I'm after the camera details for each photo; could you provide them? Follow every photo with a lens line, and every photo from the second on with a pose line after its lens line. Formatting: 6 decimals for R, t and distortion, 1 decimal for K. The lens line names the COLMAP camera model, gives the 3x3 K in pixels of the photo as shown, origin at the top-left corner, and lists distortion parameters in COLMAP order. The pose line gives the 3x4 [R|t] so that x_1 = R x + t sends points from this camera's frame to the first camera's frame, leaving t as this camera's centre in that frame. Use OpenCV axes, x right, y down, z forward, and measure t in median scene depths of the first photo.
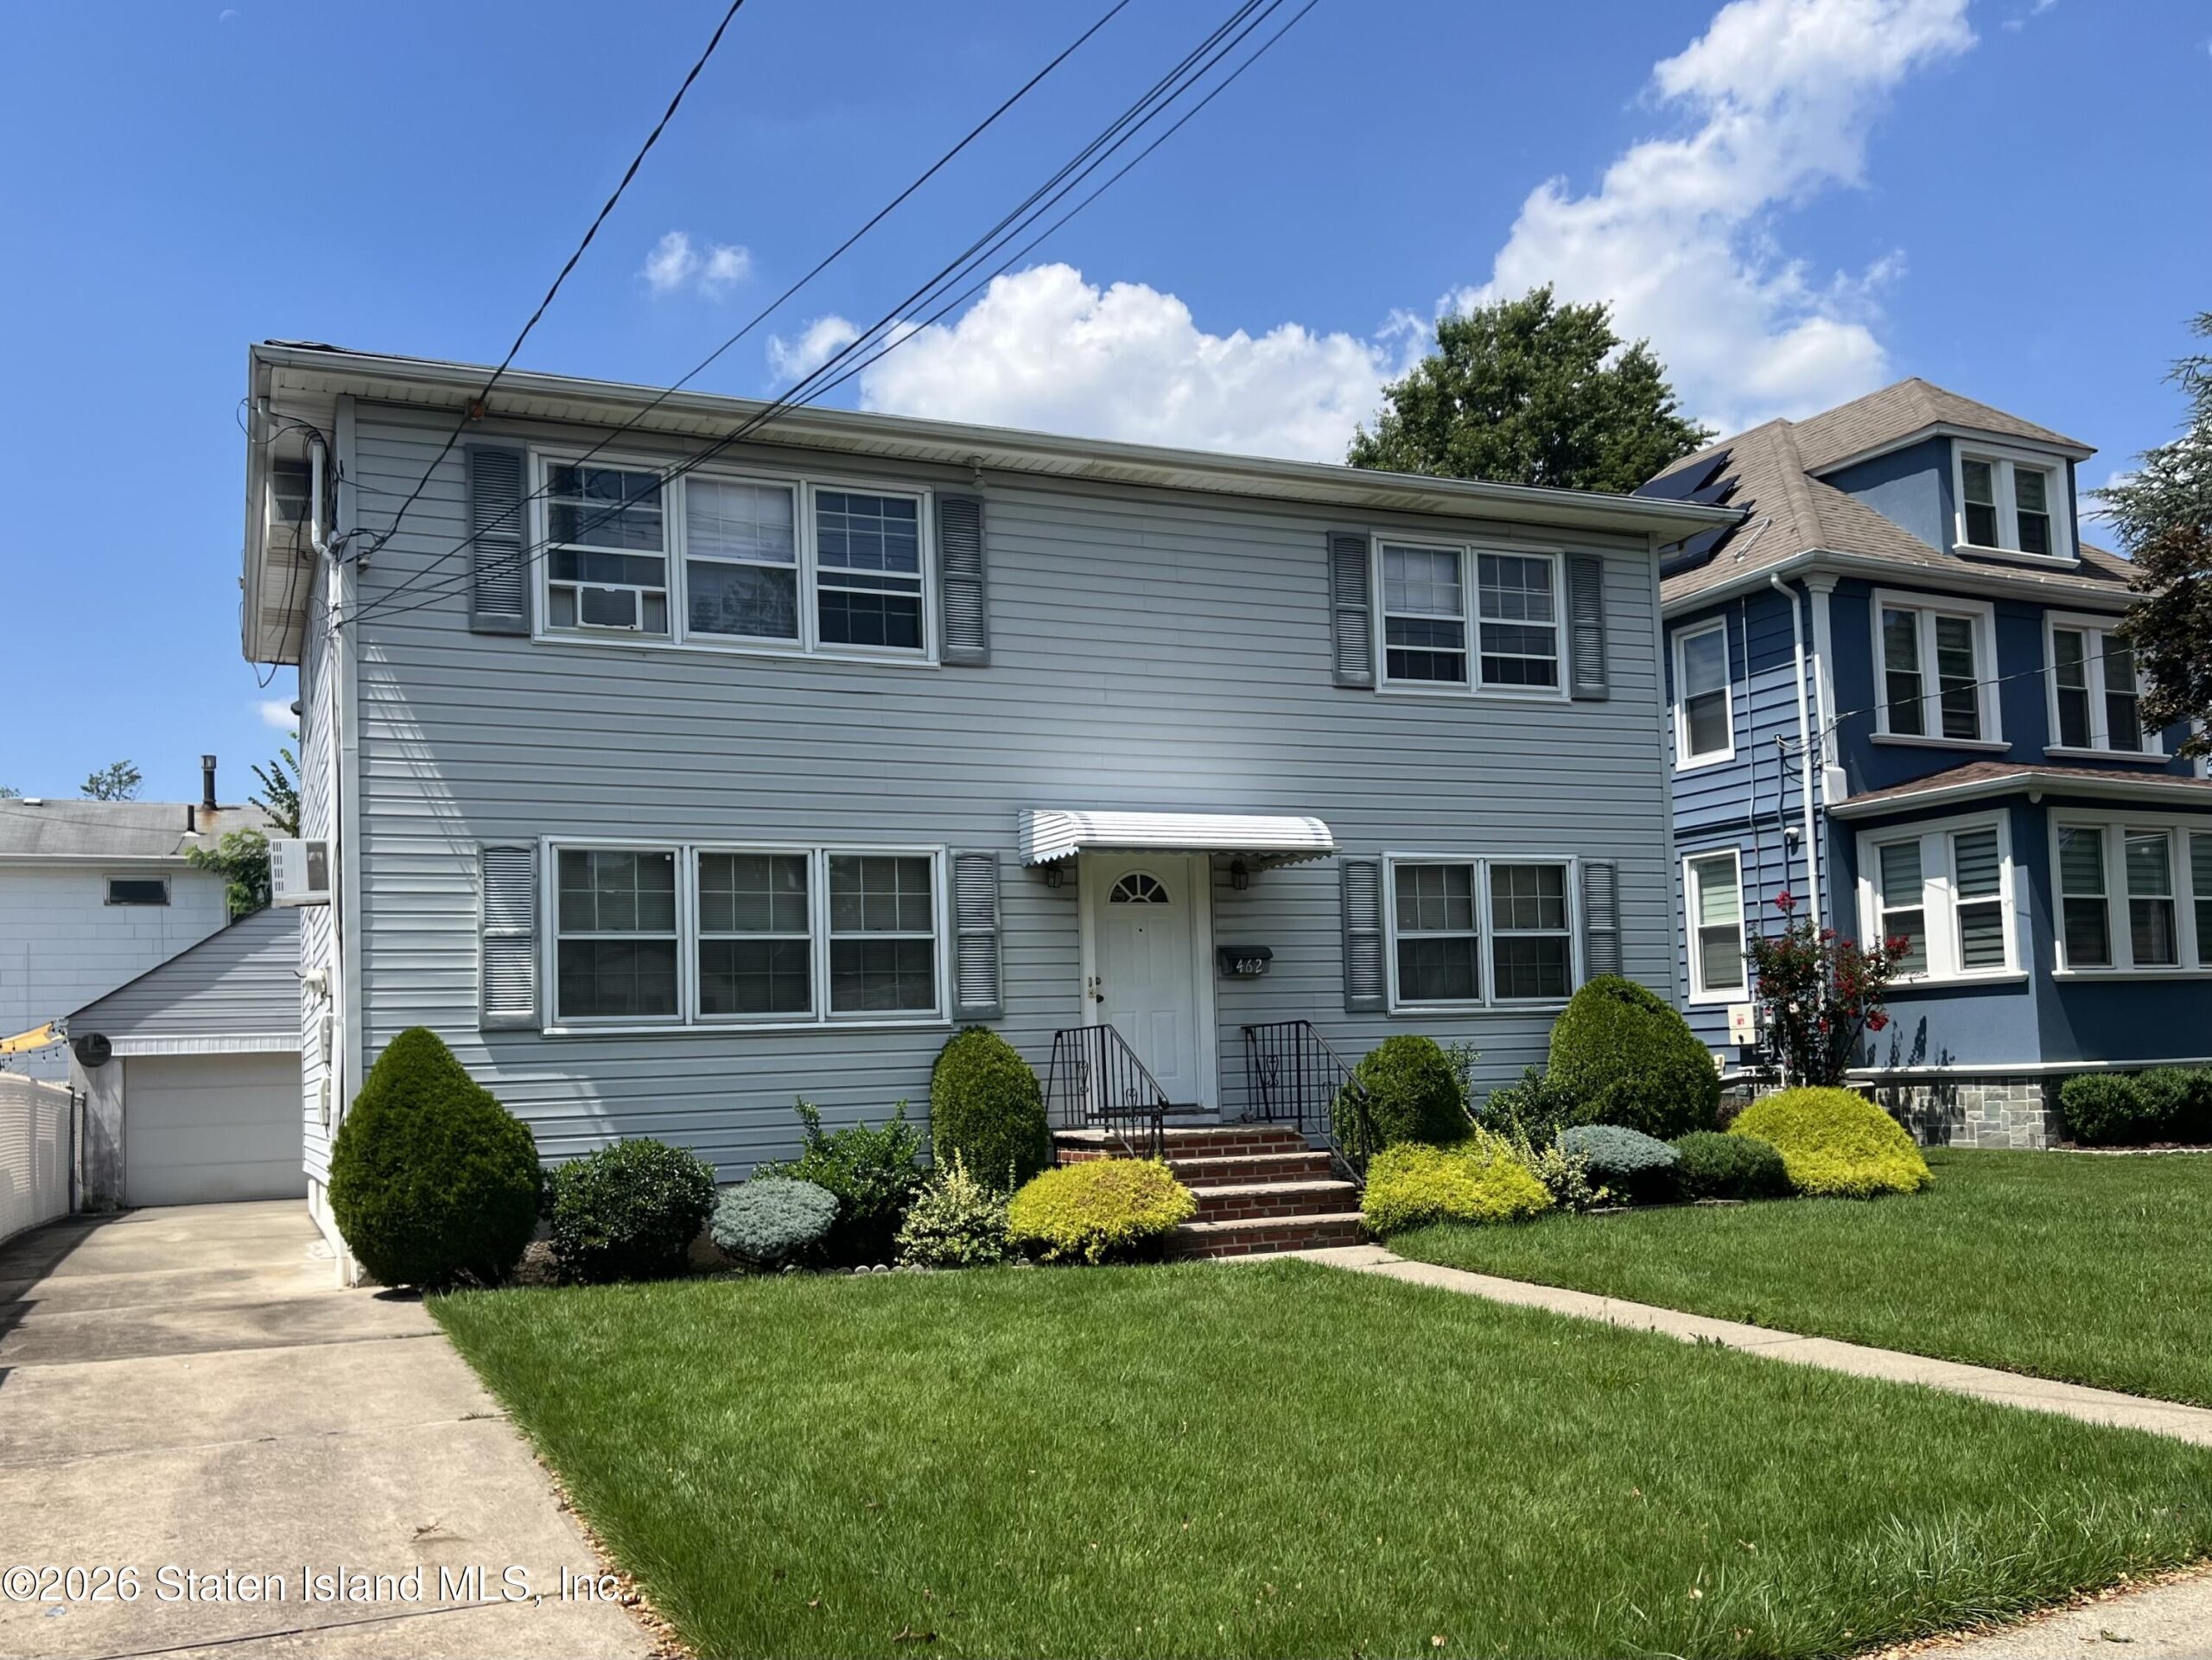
lens RADIAL K [[1633.1, 0, 975.1], [0, 1633.1, 957.2], [0, 0, 1]] dist [0.088458, -0.093166]
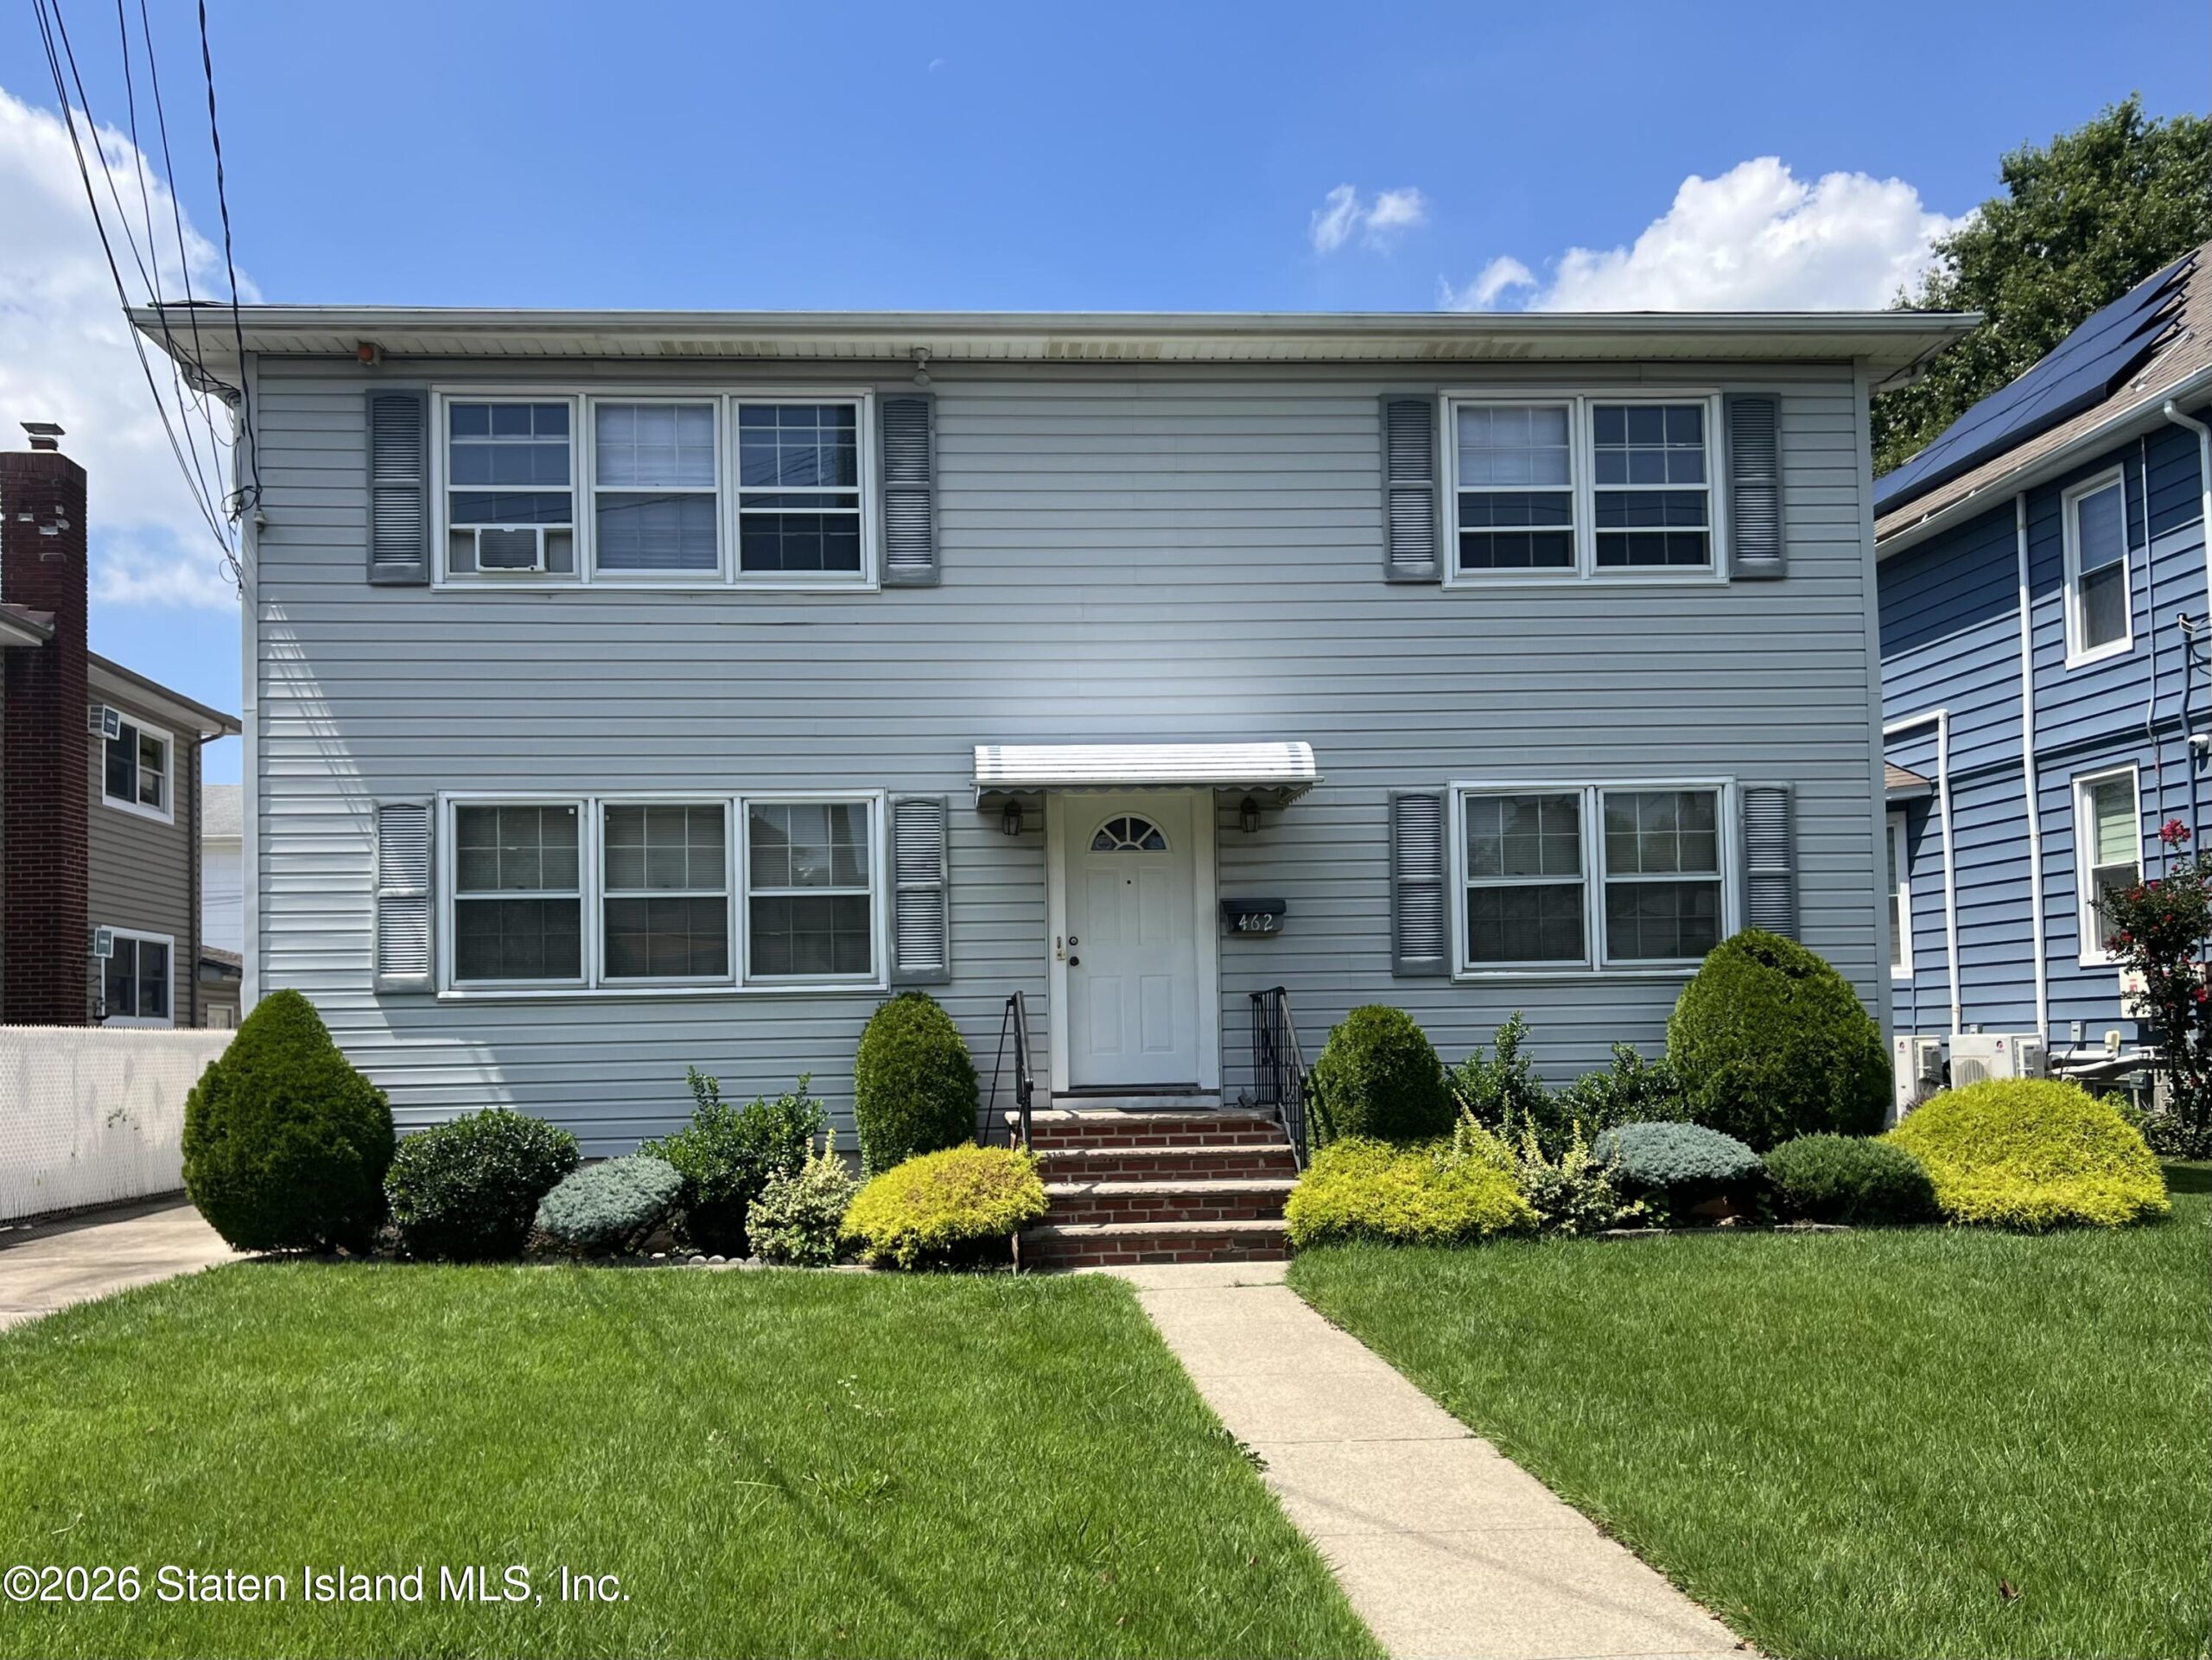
lens RADIAL K [[1650.8, 0, 976.3], [0, 1650.8, 956.2], [0, 0, 1]] dist [0.072183, -0.079974]
pose [[0.953764, -0.001294, -0.300555, 0.296503], [0.008273, 0.999725, 0.021950, 0.003216], [0.300443, -0.023421, 0.953512, 0.146915]]
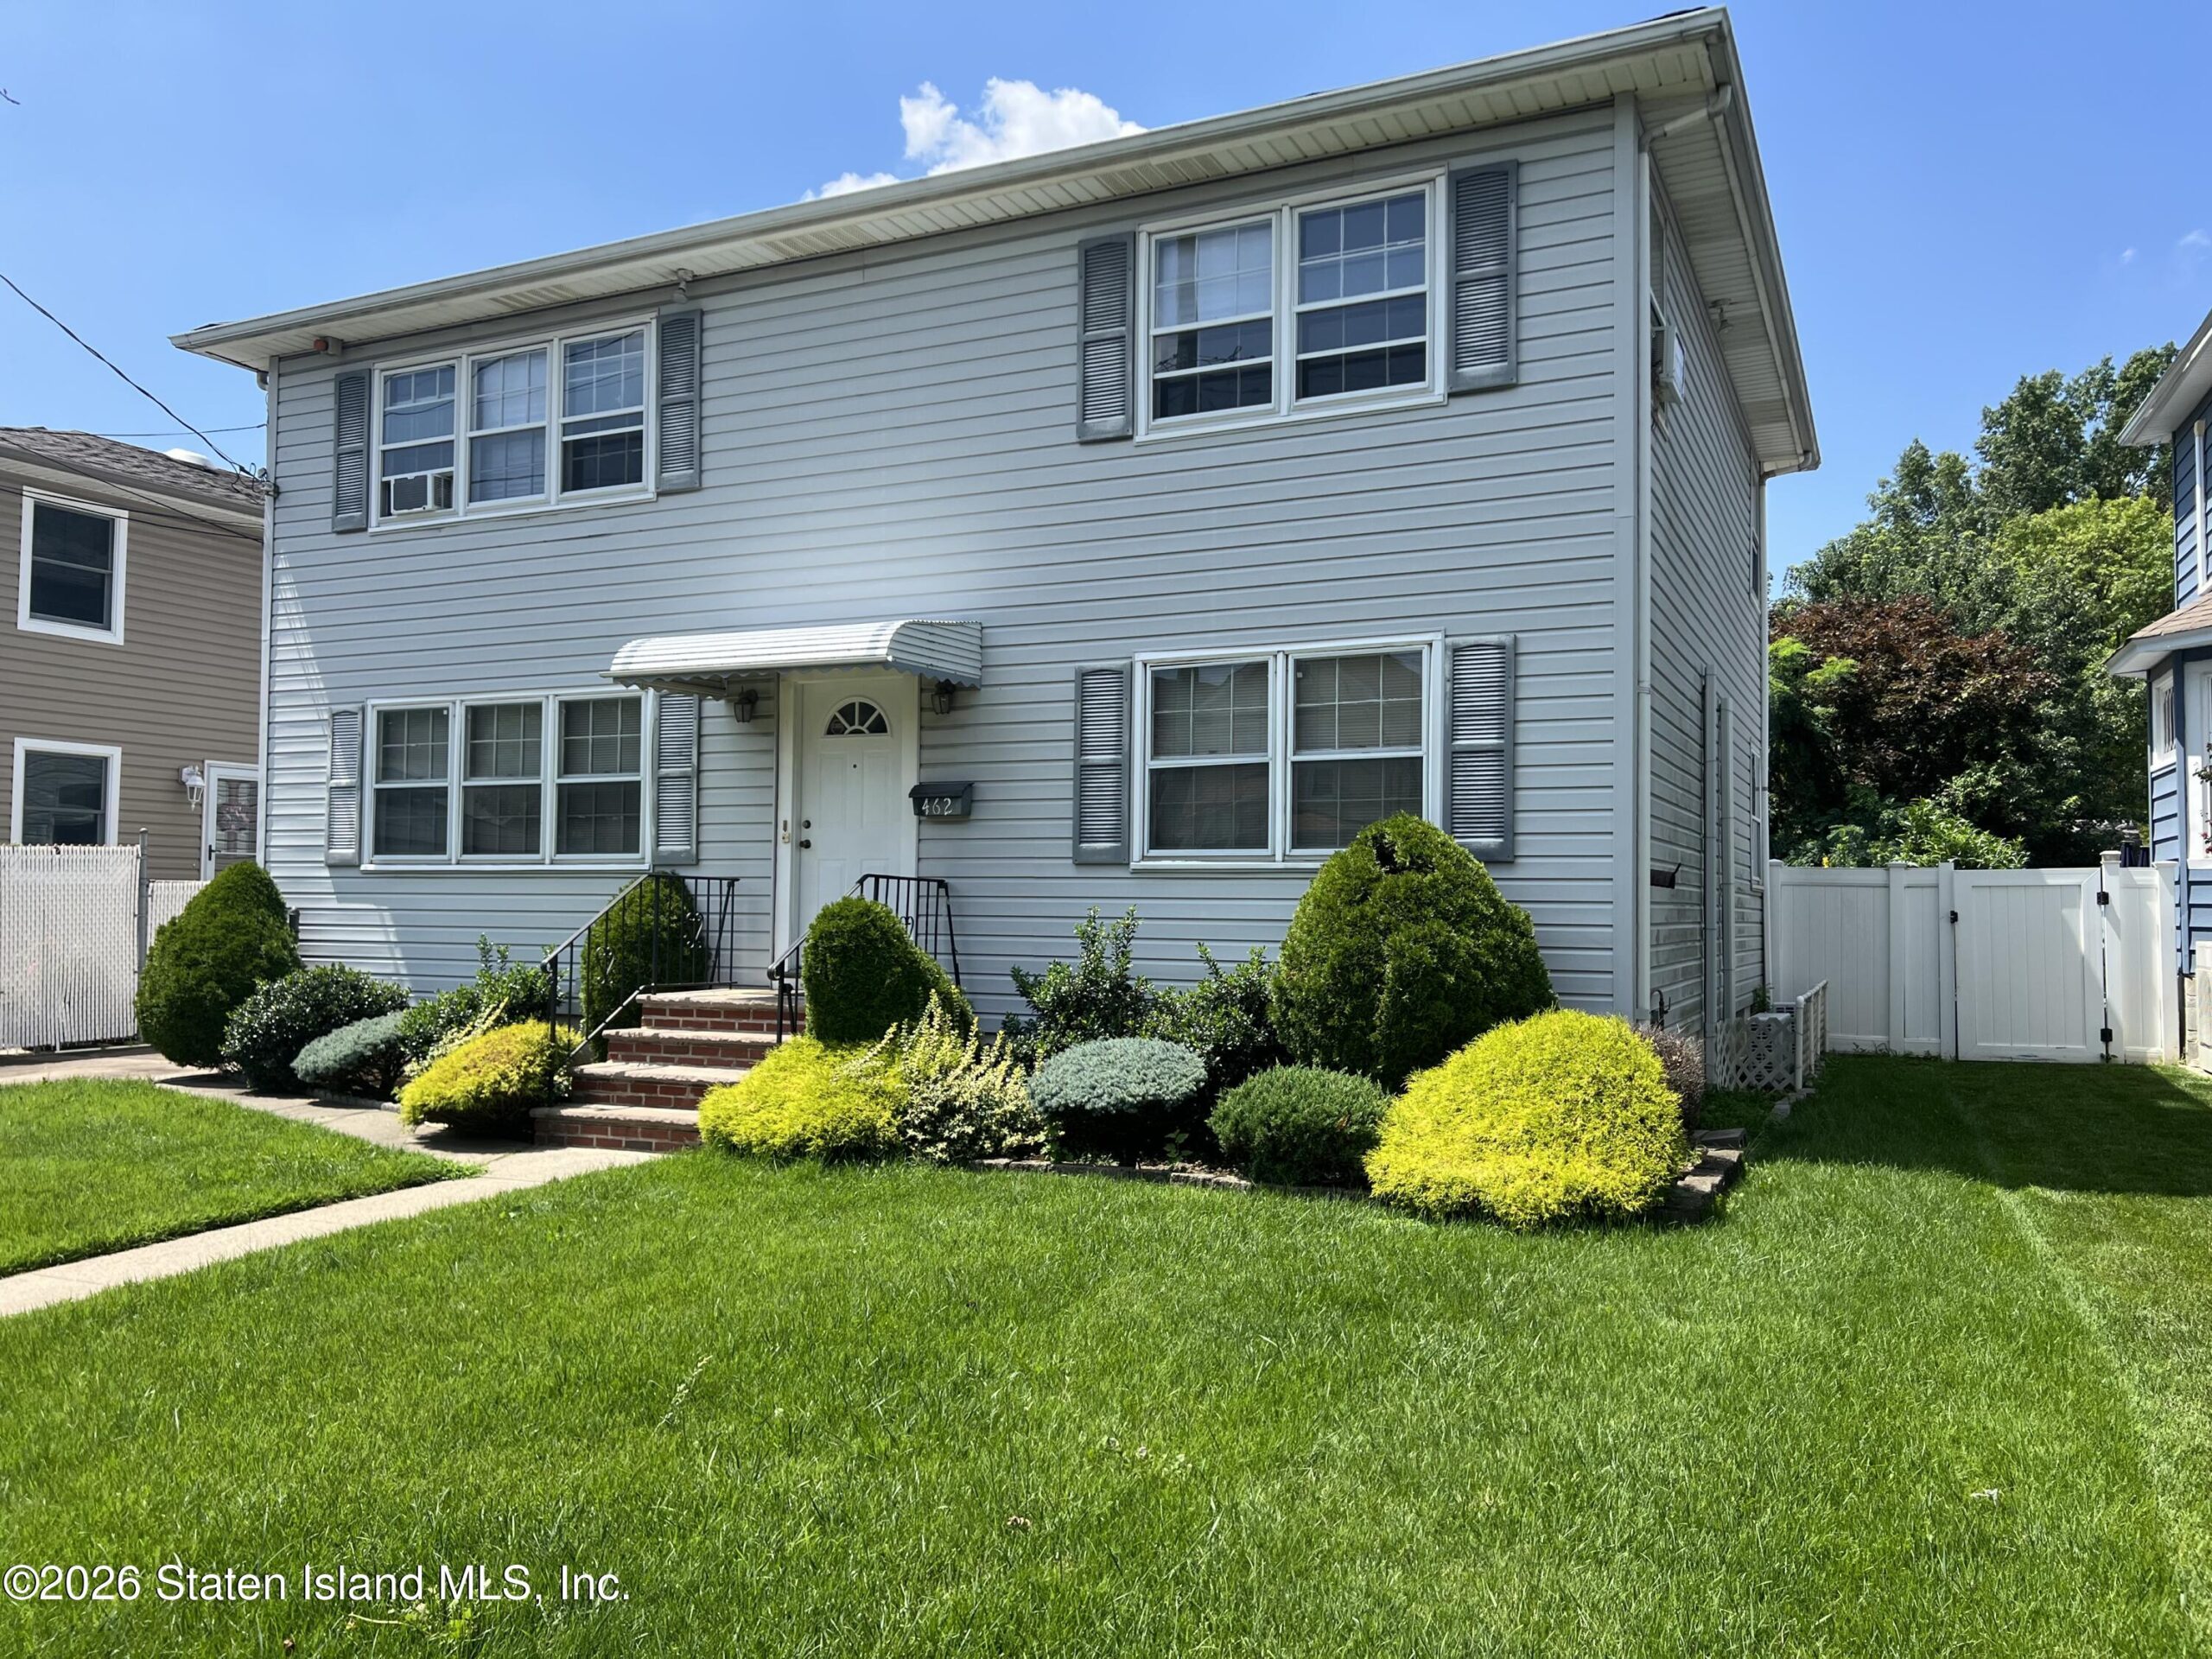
lens RADIAL K [[1652.7, 0, 1106.0], [0, 1652.7, 829.5], [0, 0, 1]] dist [0.082271, -0.141510]
pose [[0.689174, 0.006683, -0.724565, 0.861845], [0.016105, 0.999569, 0.024538, -0.002209], [0.724417, -0.028580, 0.688770, 0.504685]]
